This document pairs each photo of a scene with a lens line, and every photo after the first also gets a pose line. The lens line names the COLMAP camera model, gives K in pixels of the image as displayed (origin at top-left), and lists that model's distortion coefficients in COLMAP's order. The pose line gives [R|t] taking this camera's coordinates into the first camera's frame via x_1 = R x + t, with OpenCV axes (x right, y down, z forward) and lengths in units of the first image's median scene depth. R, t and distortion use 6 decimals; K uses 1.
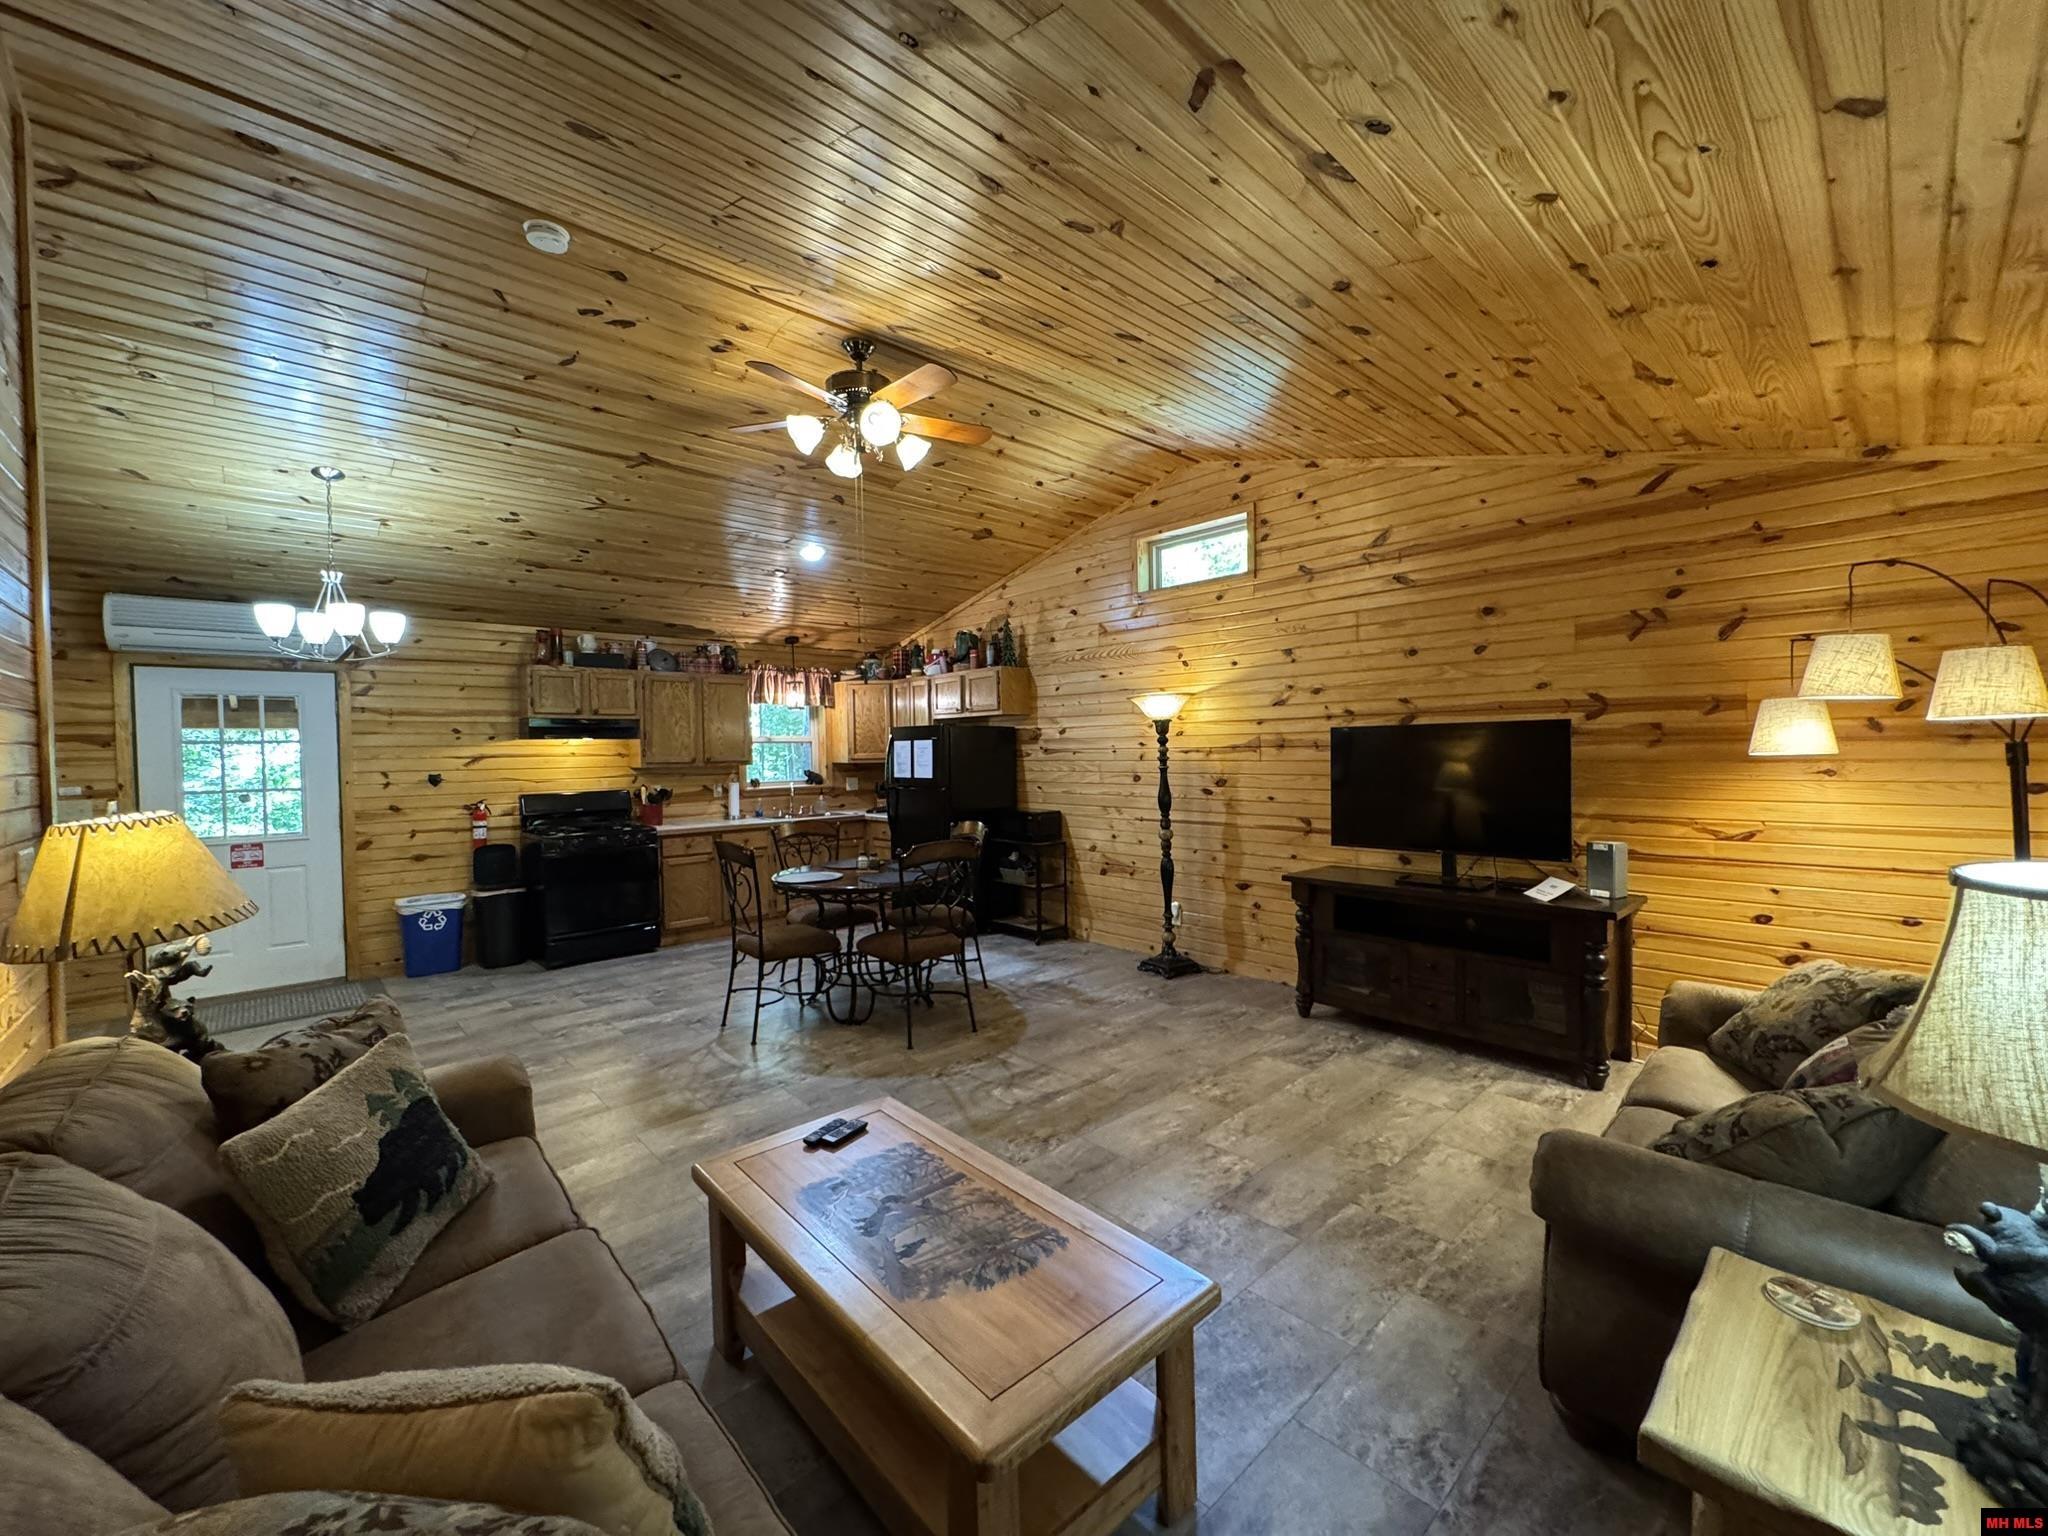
lens RADIAL K [[818.4, 0, 1021.8], [0, 818.4, 769.2], [0, 0, 1]] dist [-0.003194, 0.000203]
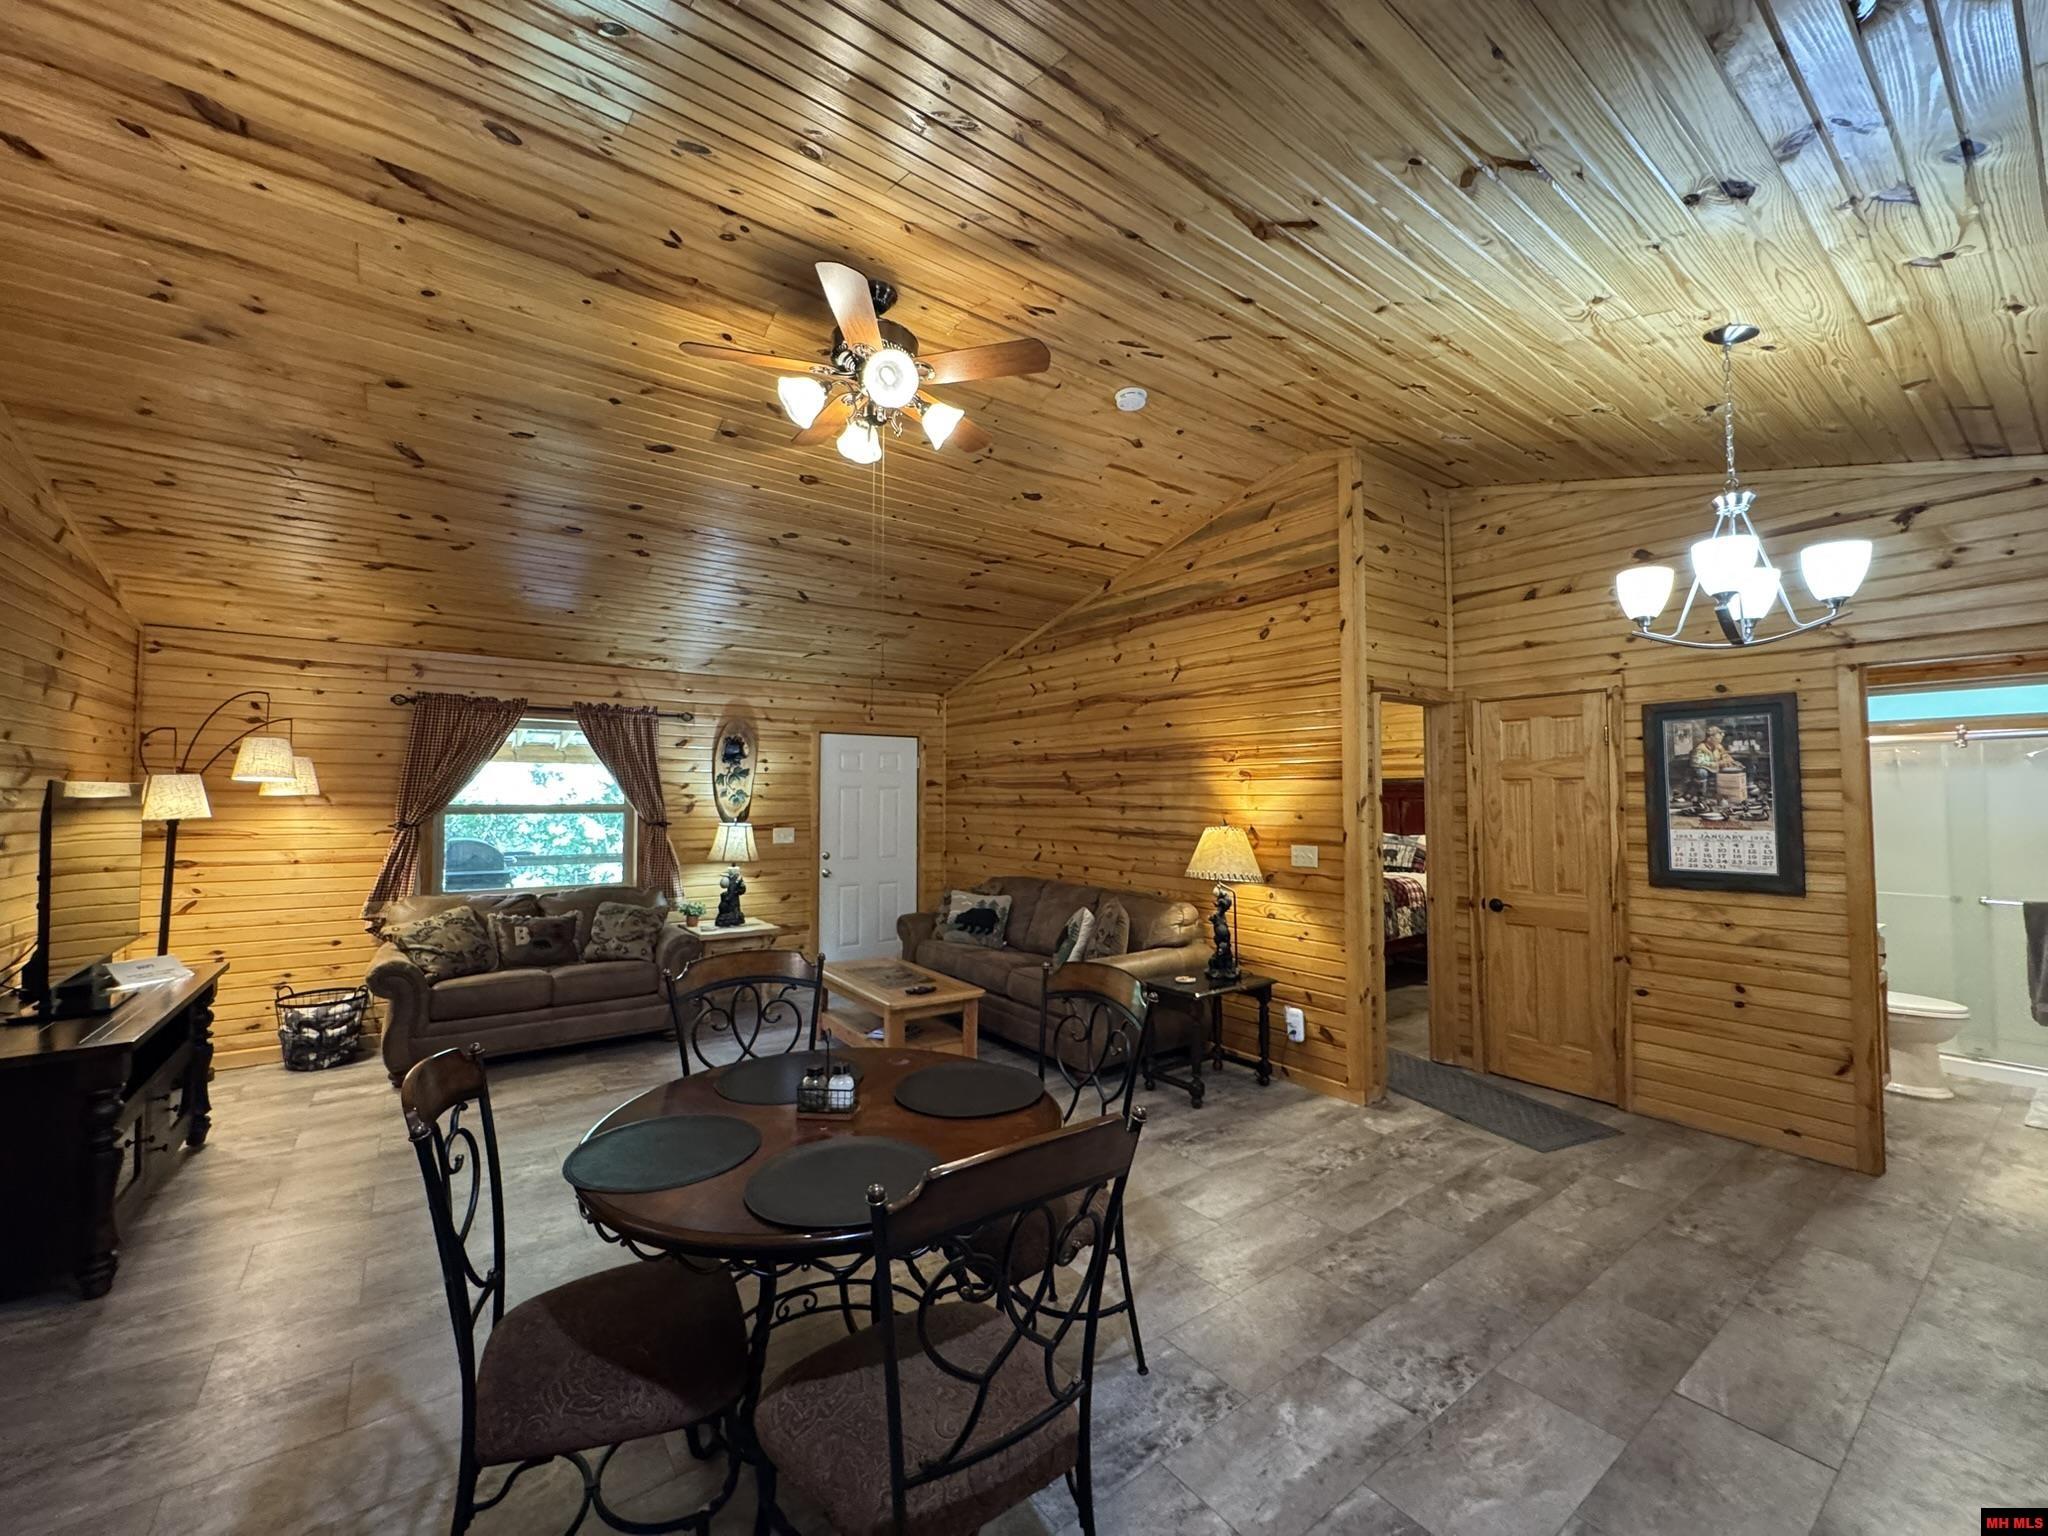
lens RADIAL K [[818.4, 0, 1020.5], [0, 818.4, 765.6], [0, 0, 1]] dist [-0.003194, 0.000203]
pose [[-0.993649, 0.020039, 0.110726, -0.262675], [0.018373, 0.999702, -0.016044, -0.029400], [-0.111014, -0.013907, -0.993722, 1.109243]]
